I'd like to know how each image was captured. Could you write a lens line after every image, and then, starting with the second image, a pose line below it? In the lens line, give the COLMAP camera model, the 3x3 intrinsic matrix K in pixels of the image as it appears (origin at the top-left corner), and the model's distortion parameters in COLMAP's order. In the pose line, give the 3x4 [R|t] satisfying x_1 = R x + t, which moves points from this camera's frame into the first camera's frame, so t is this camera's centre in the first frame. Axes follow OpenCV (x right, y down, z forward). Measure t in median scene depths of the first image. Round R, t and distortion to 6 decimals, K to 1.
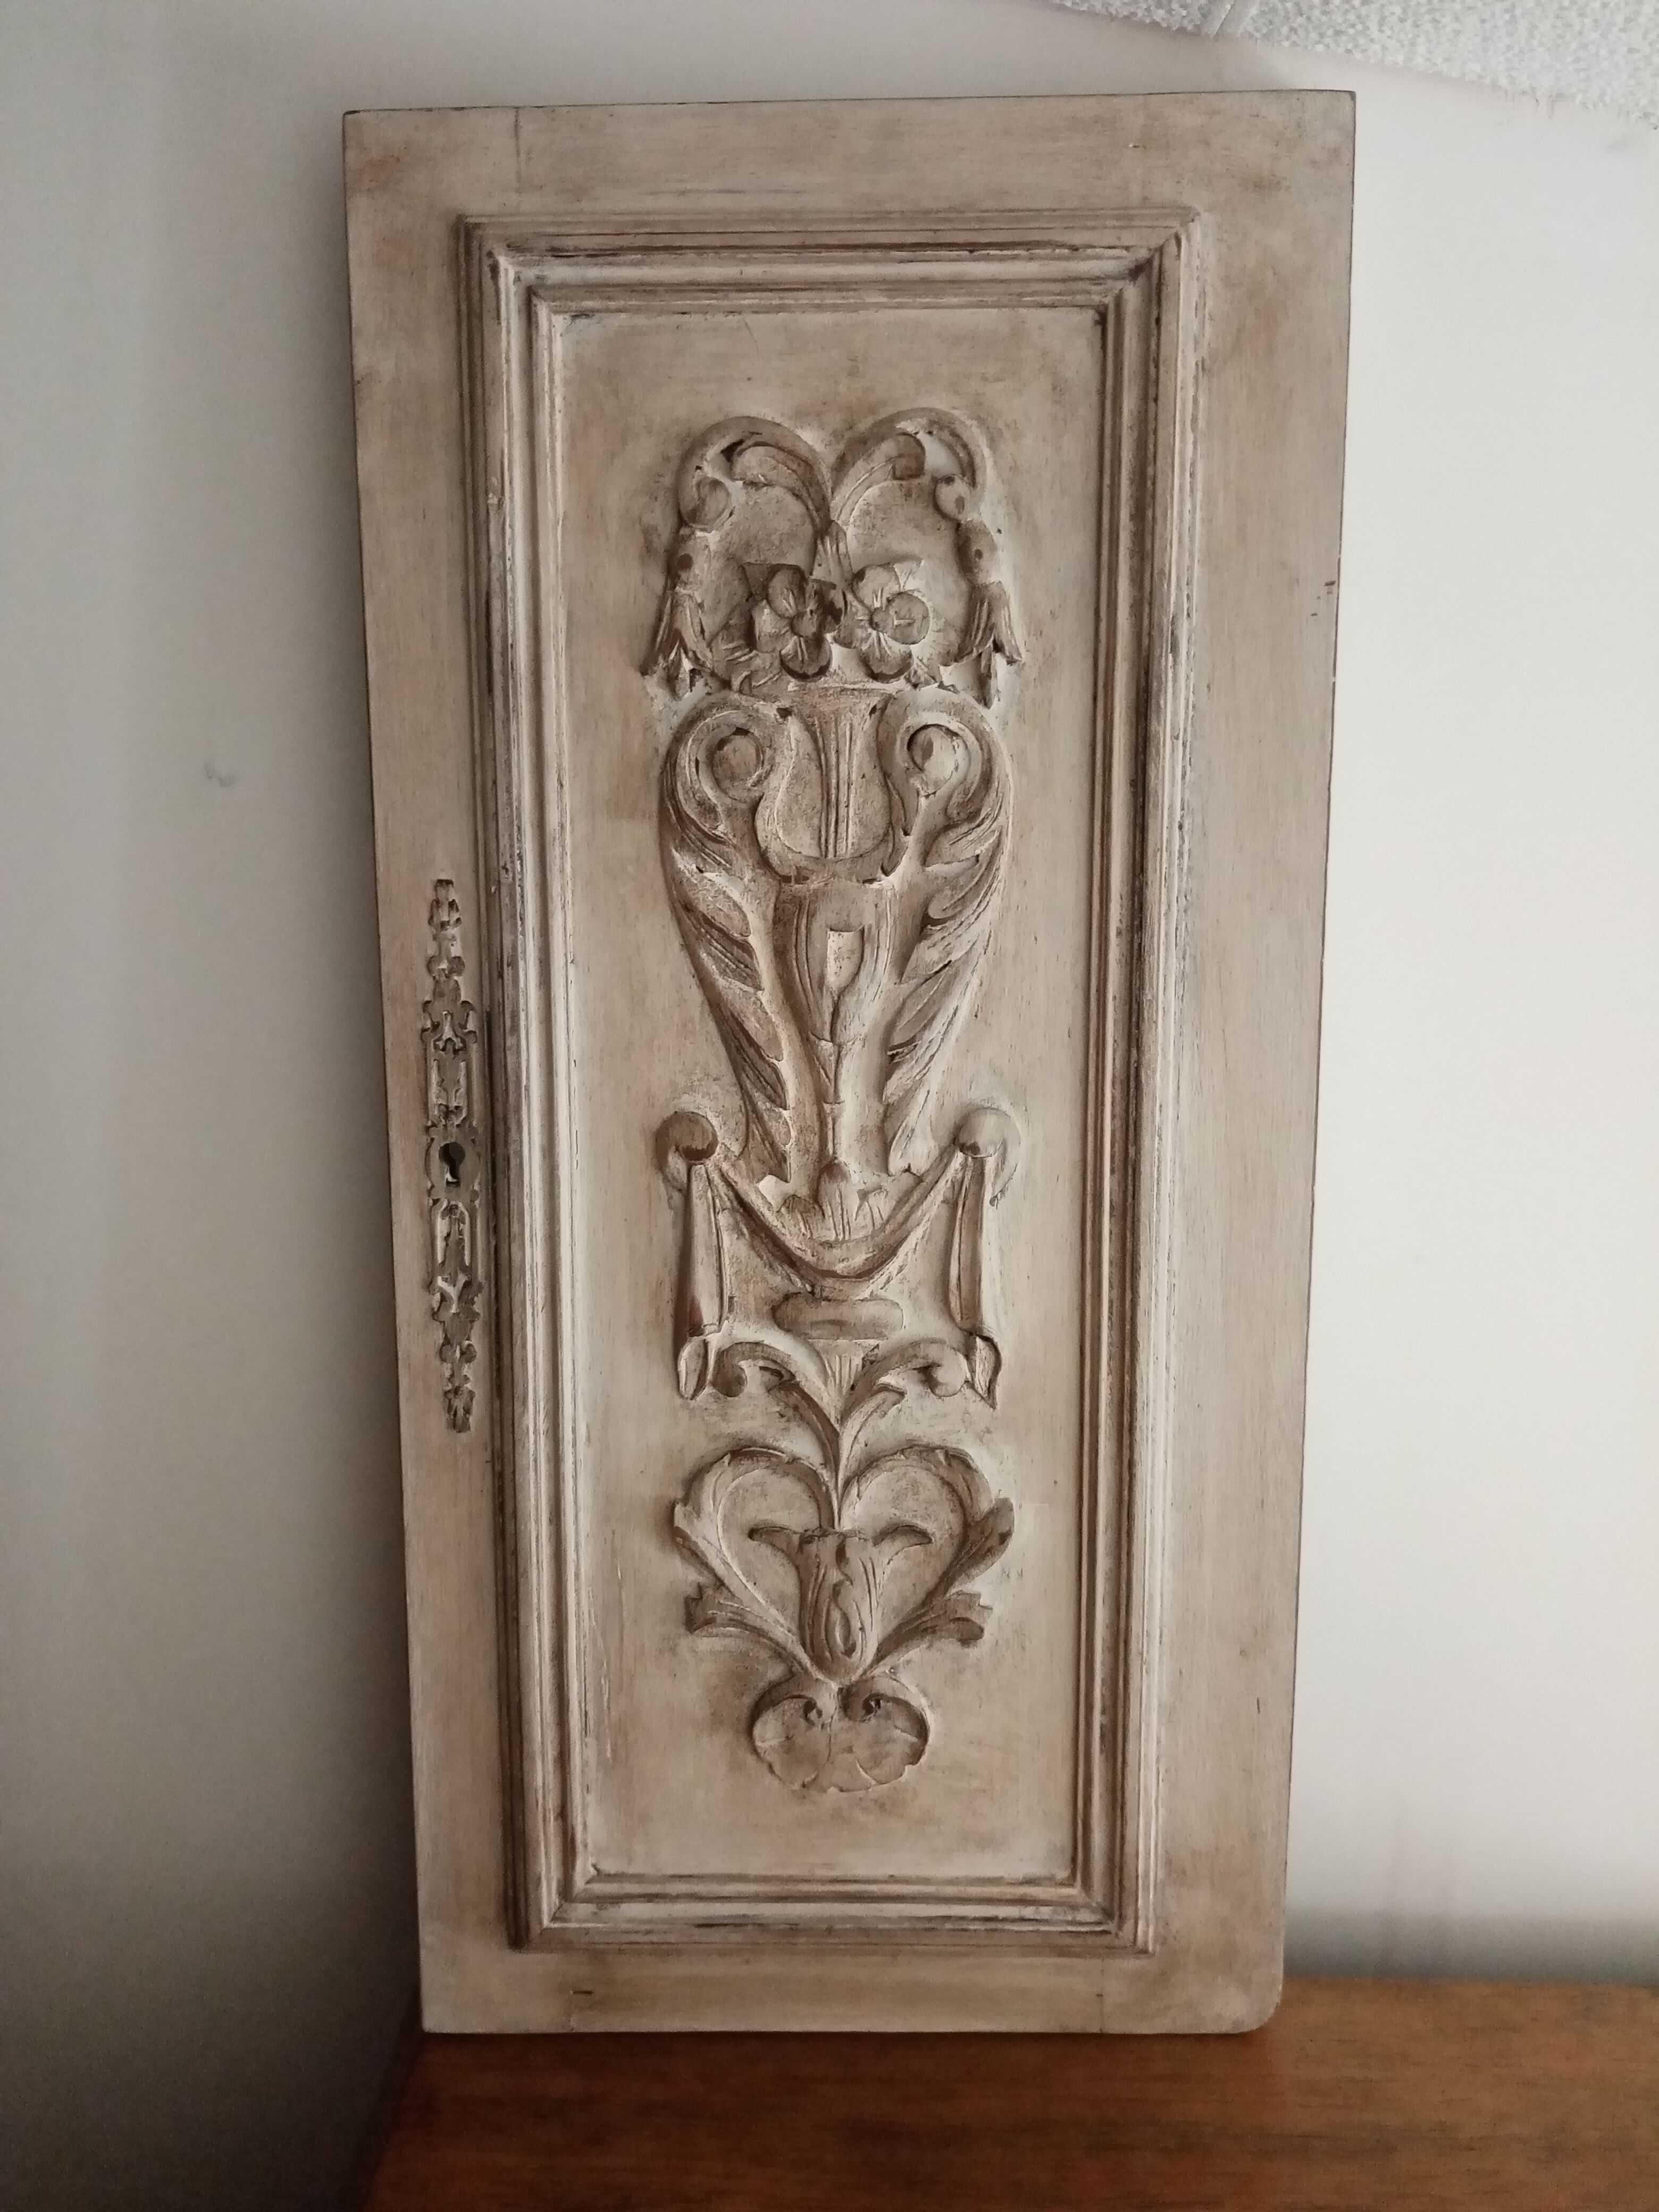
lens RADIAL K [[1756.0, 0, 794.9], [0, 1756.0, 1109.1], [0, 0, 1]] dist [0.078009, -0.191358]
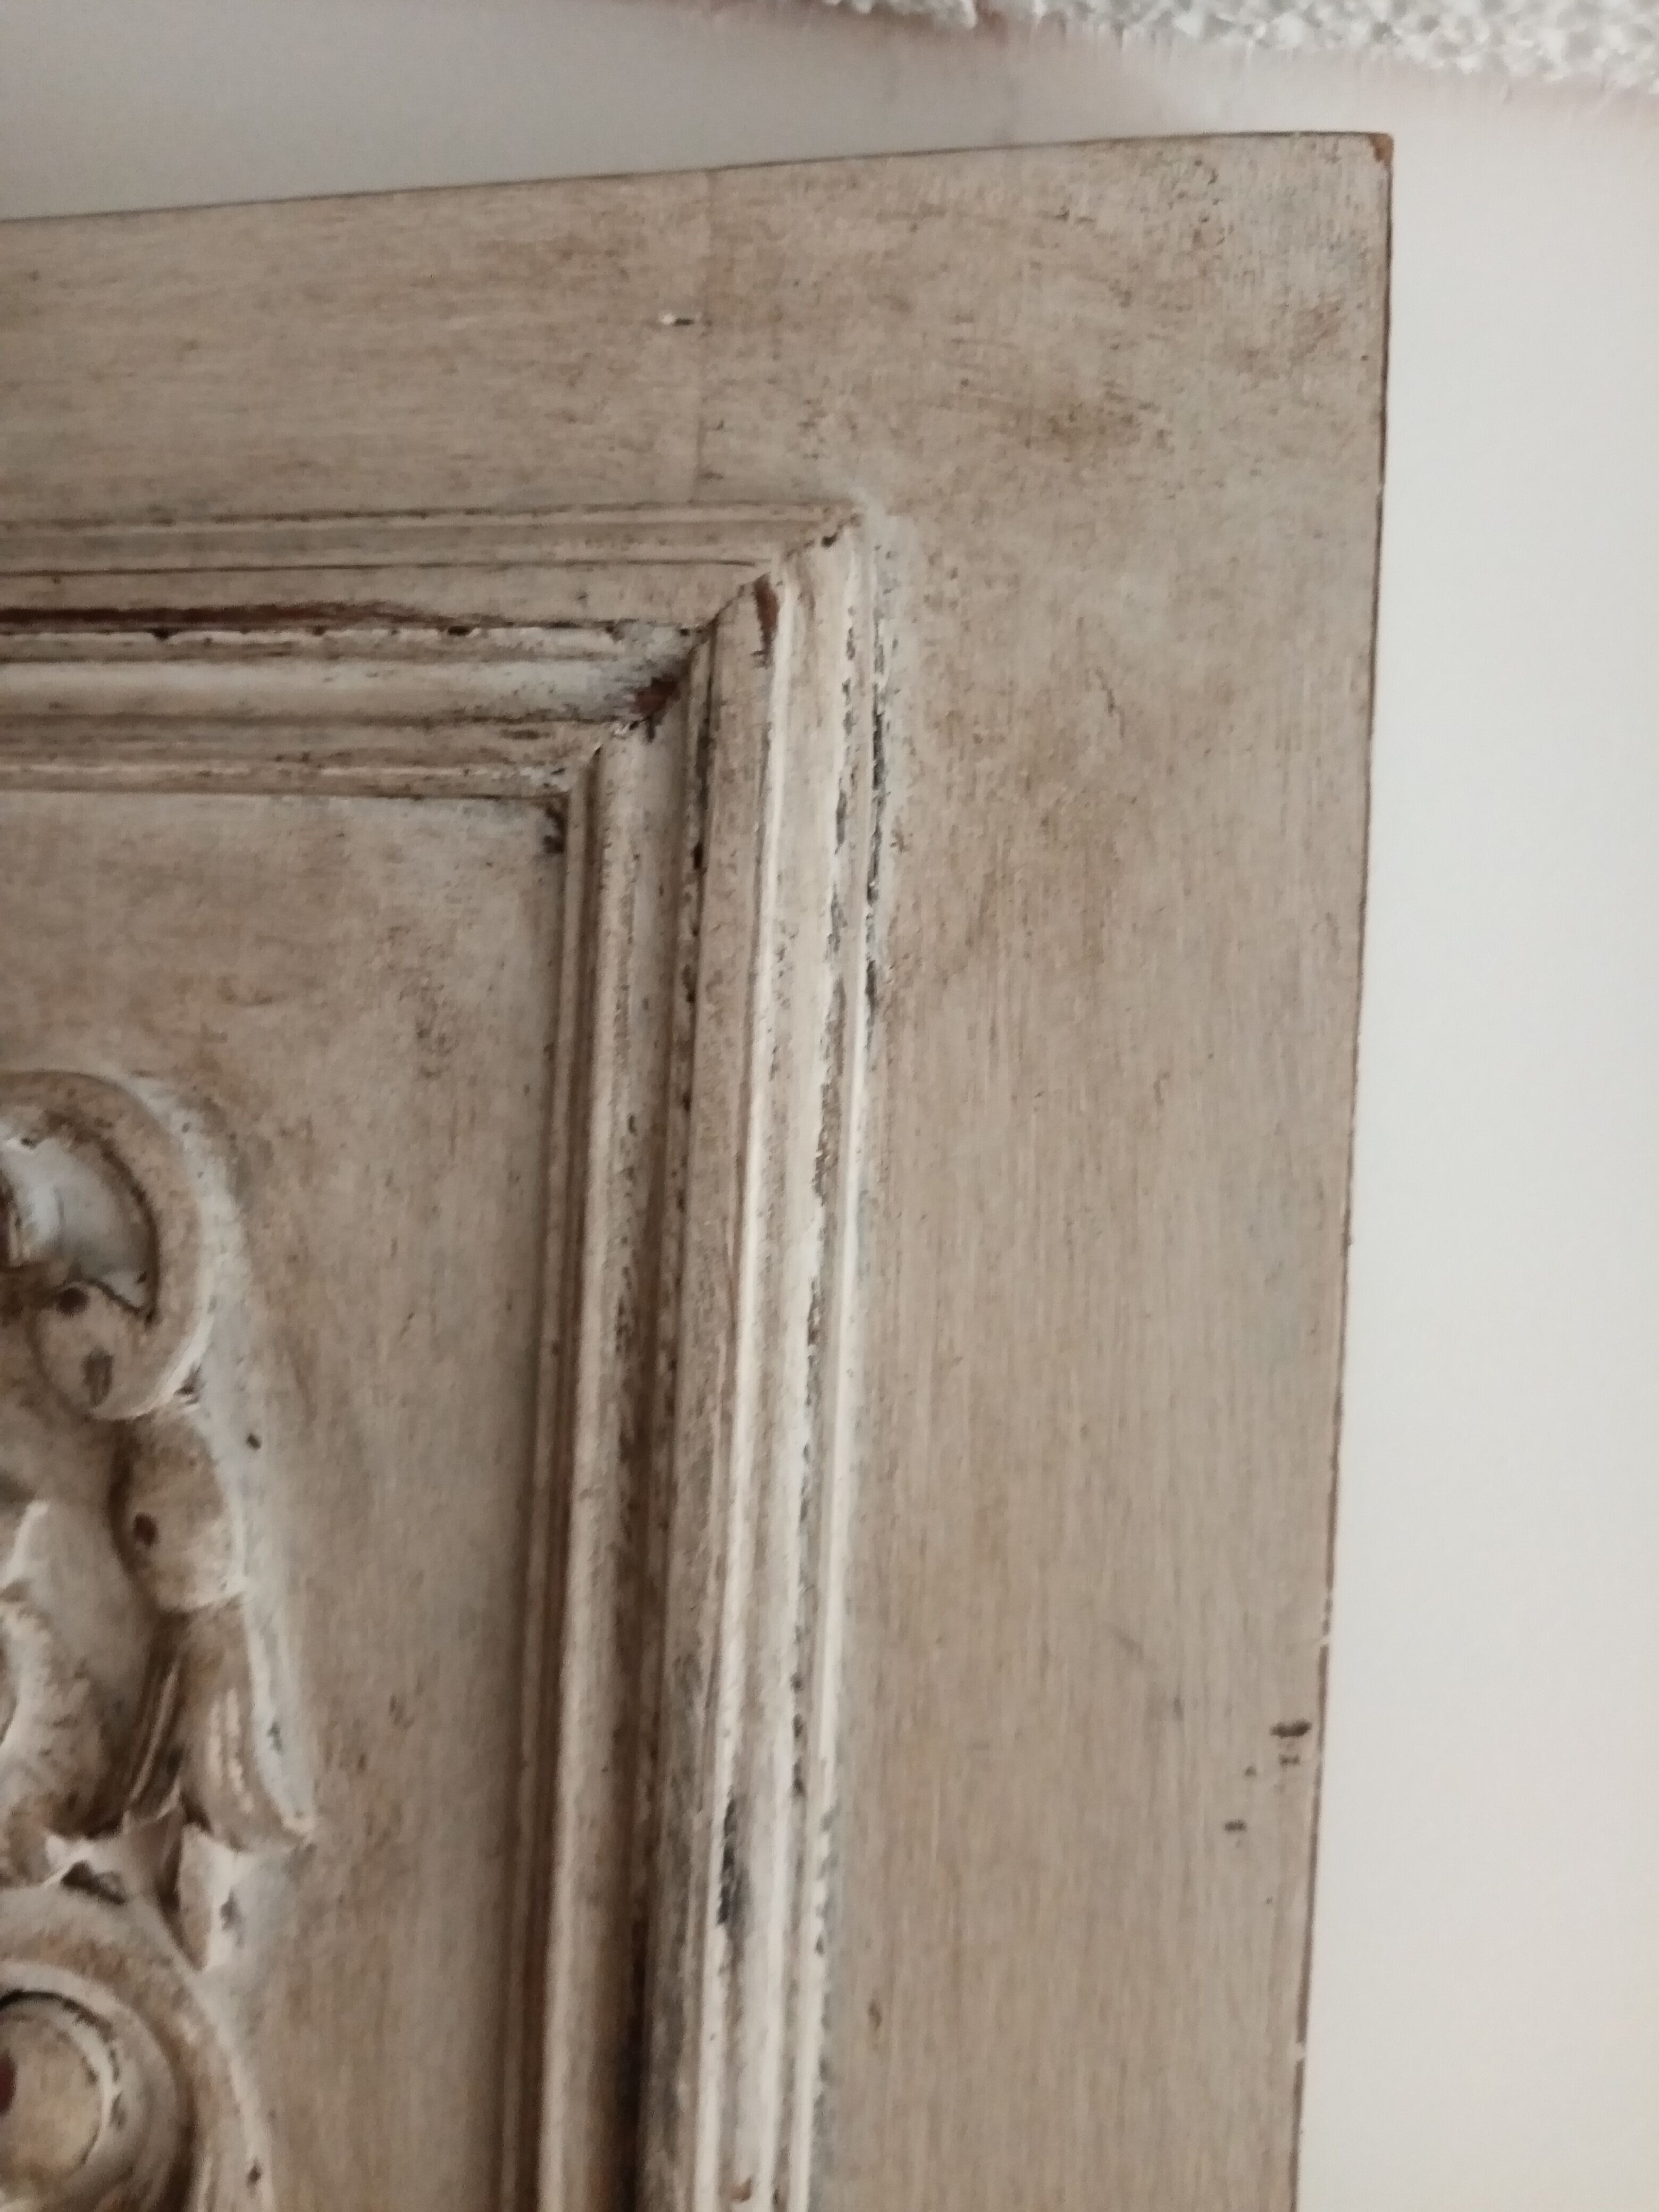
lens RADIAL K [[1798.0, 0, 829.5], [0, 1798.0, 1106.0], [0, 0, 1]] dist [0.054147, -0.164644]
pose [[0.983752, 0.053115, -0.171498, 0.259554], [-0.079550, 0.985303, -0.151159, -0.328774], [0.160949, 0.162345, 0.973519, 0.651141]]
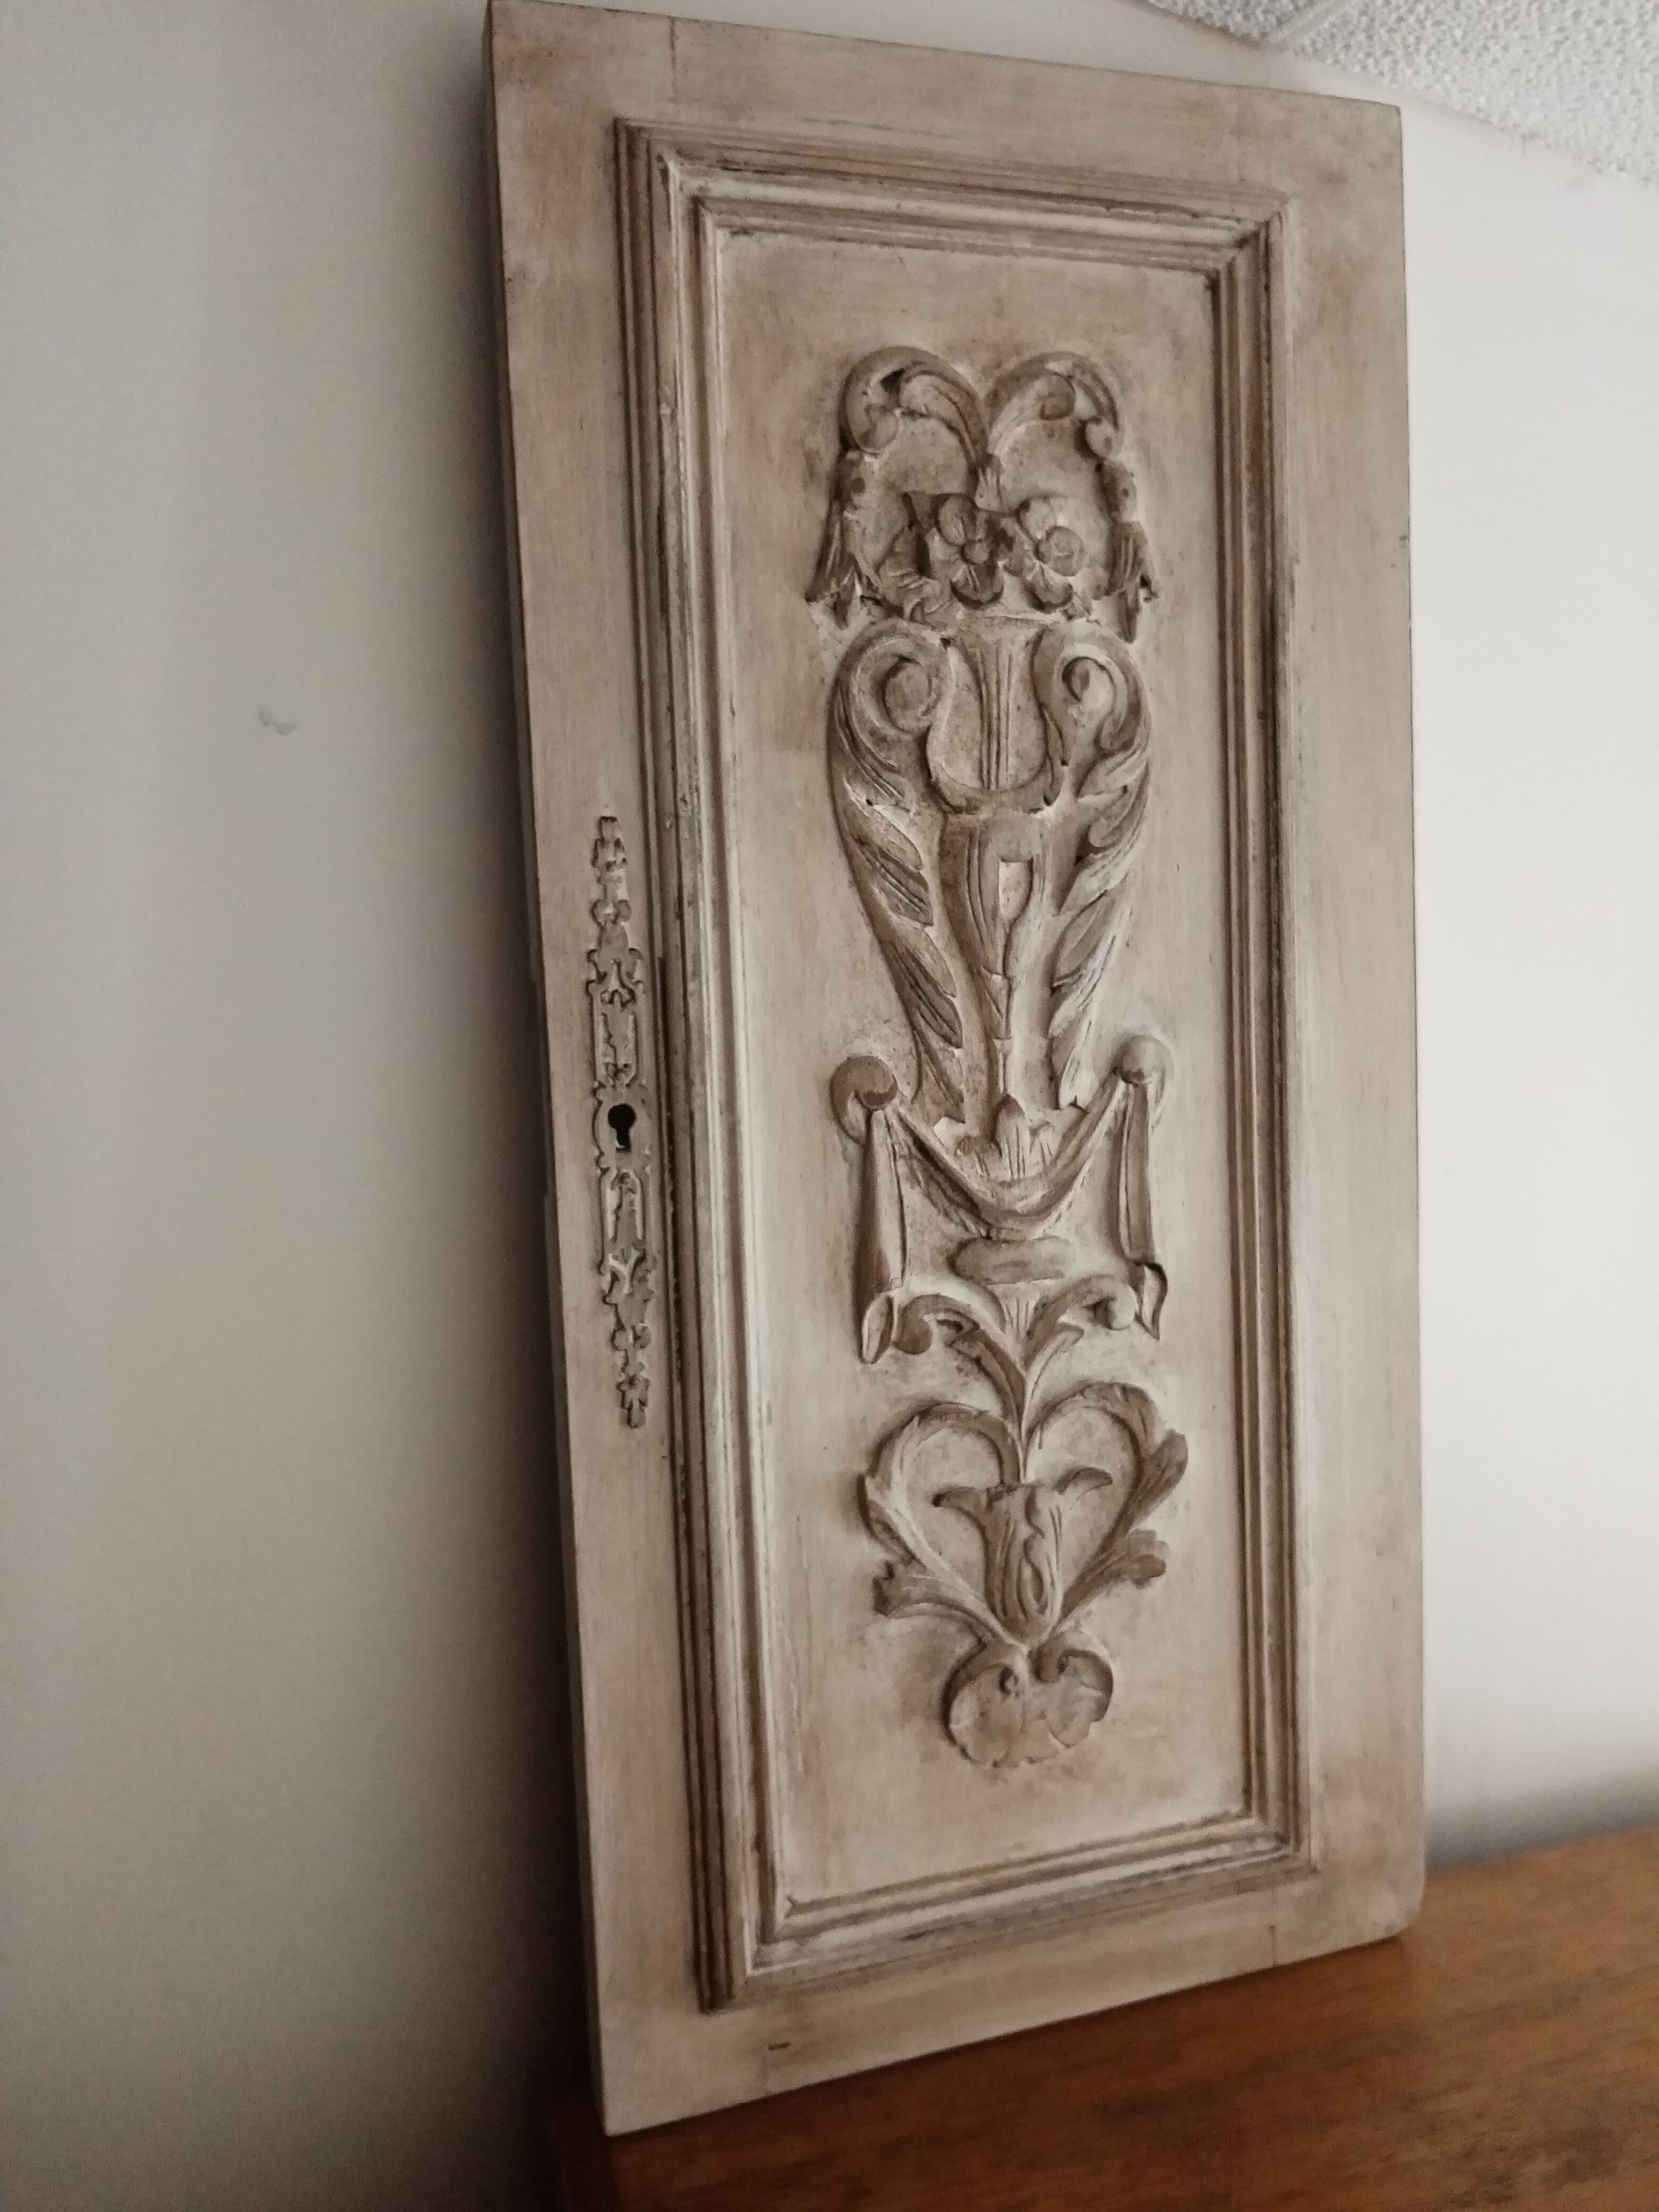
lens RADIAL K [[1756.0, 0, 794.9], [0, 1756.0, 1109.1], [0, 0, 1]] dist [0.078009, -0.191358]
pose [[0.943179, -0.060729, 0.326690, -0.412714], [0.086884, 0.994026, -0.066059, 0.090764], [-0.320726, 0.090689, 0.942820, 0.110904]]
